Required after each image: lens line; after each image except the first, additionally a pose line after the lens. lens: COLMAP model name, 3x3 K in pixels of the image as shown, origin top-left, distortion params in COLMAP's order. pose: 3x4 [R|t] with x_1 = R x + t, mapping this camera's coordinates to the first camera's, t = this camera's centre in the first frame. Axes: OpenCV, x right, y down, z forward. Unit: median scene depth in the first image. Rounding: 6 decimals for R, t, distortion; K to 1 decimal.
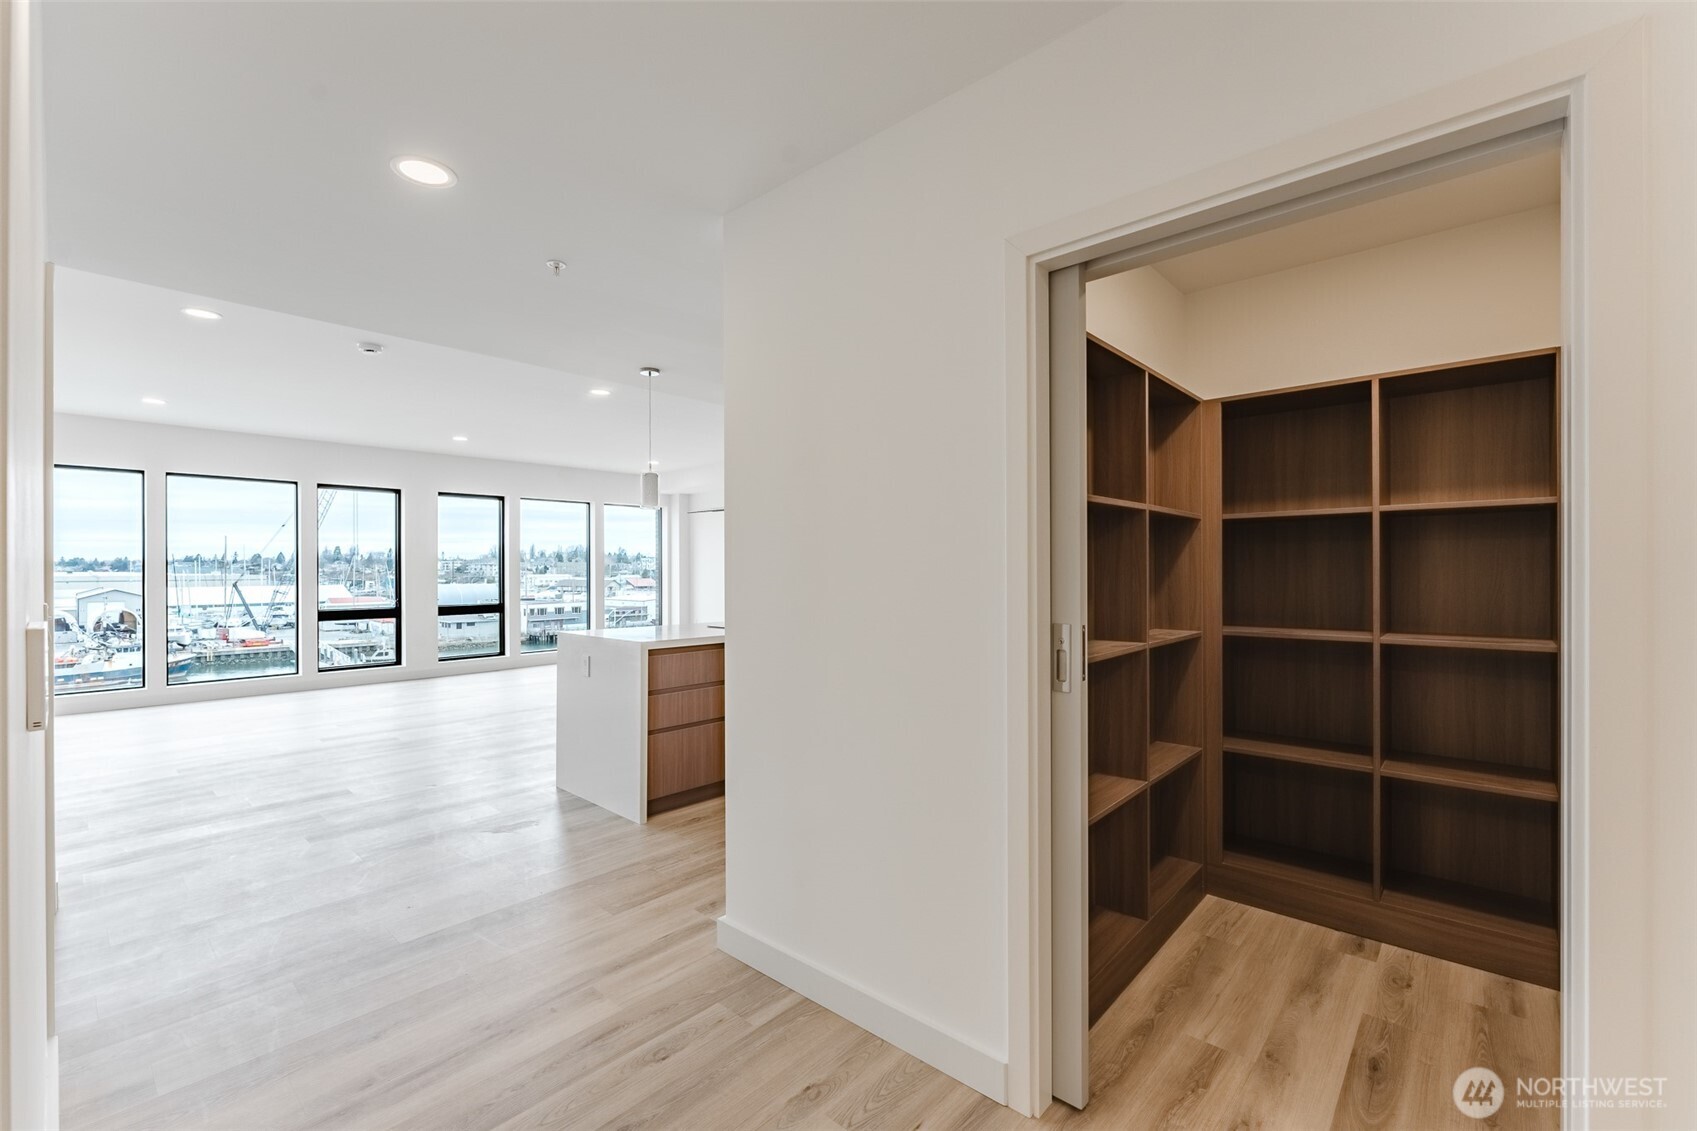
lens RADIAL K [[716.2, 0, 846.9], [0, 716.2, 569.0], [0, 0, 1]] dist [-0.020957, 0.003649]
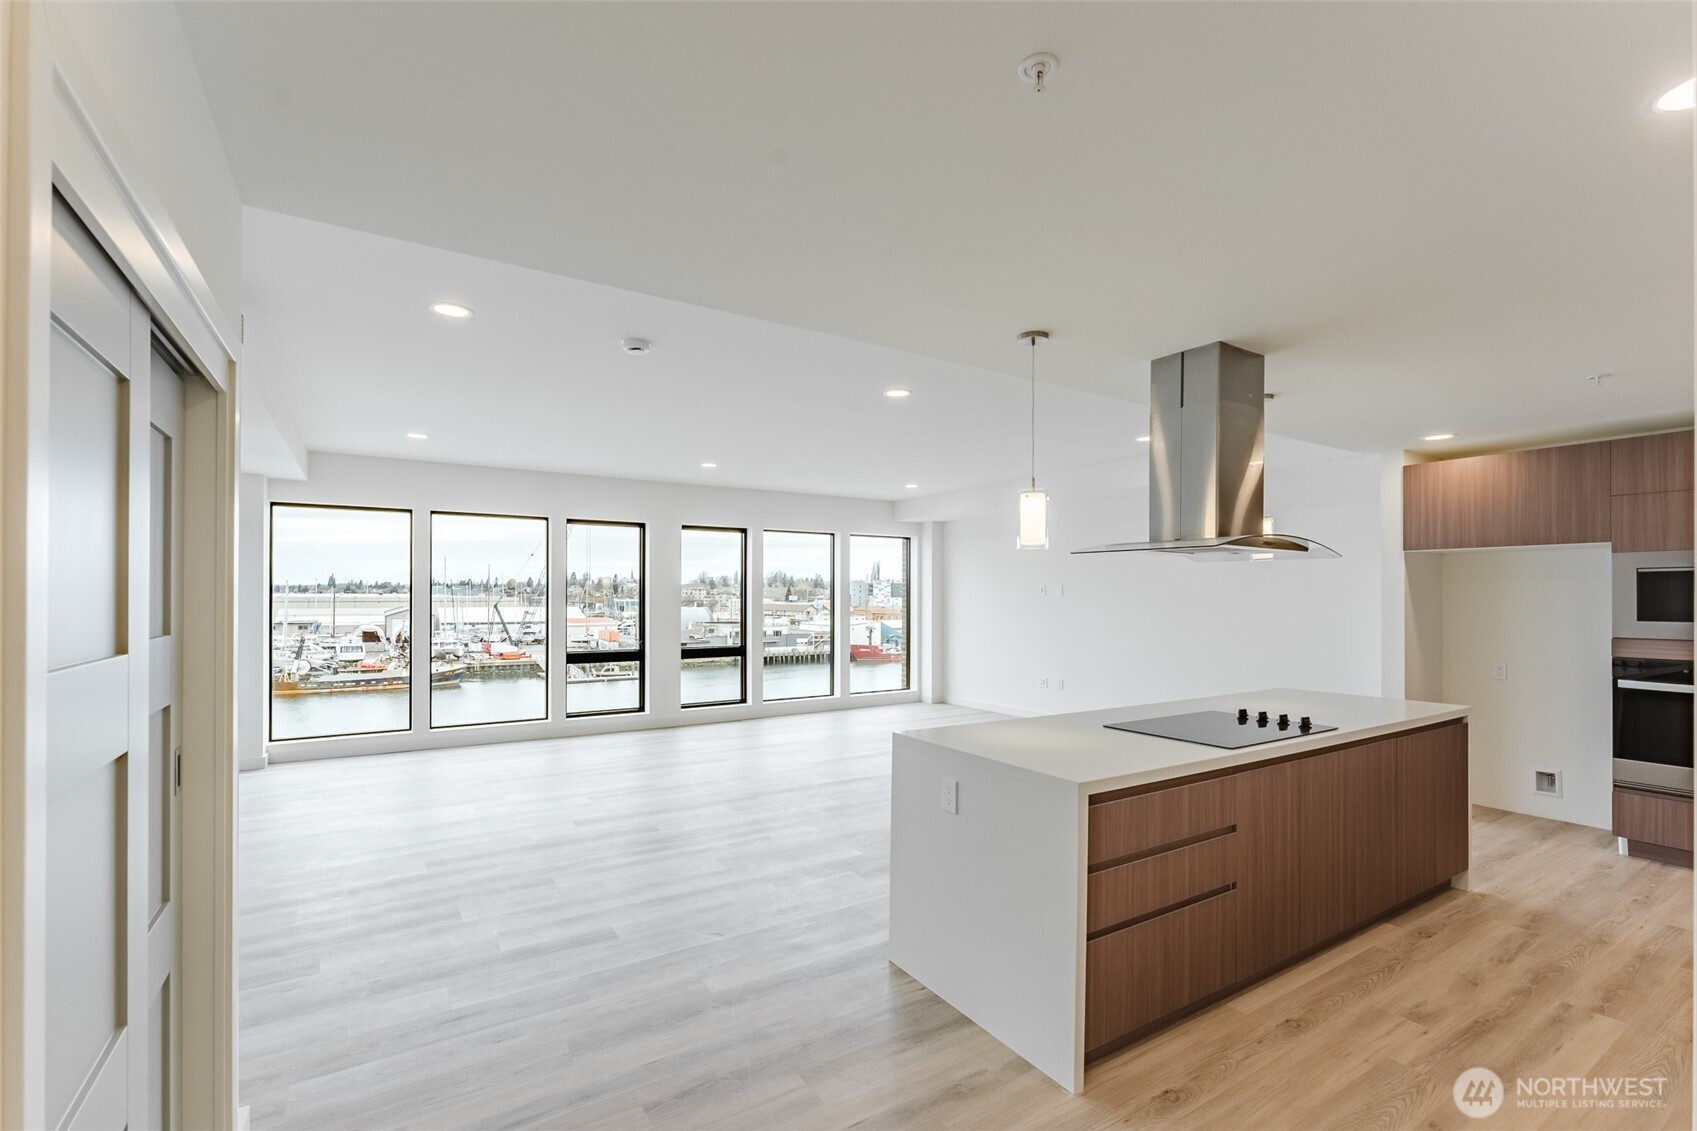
lens RADIAL K [[716.2, 0, 856.3], [0, 716.2, 587.4], [0, 0, 1]] dist [-0.020957, 0.003649]
pose [[0.969967, 0.001534, -0.243233, -0.421663], [-0.003623, 0.999960, -0.008141, -0.067364], [0.243211, 0.008777, 0.969934, 0.512262]]
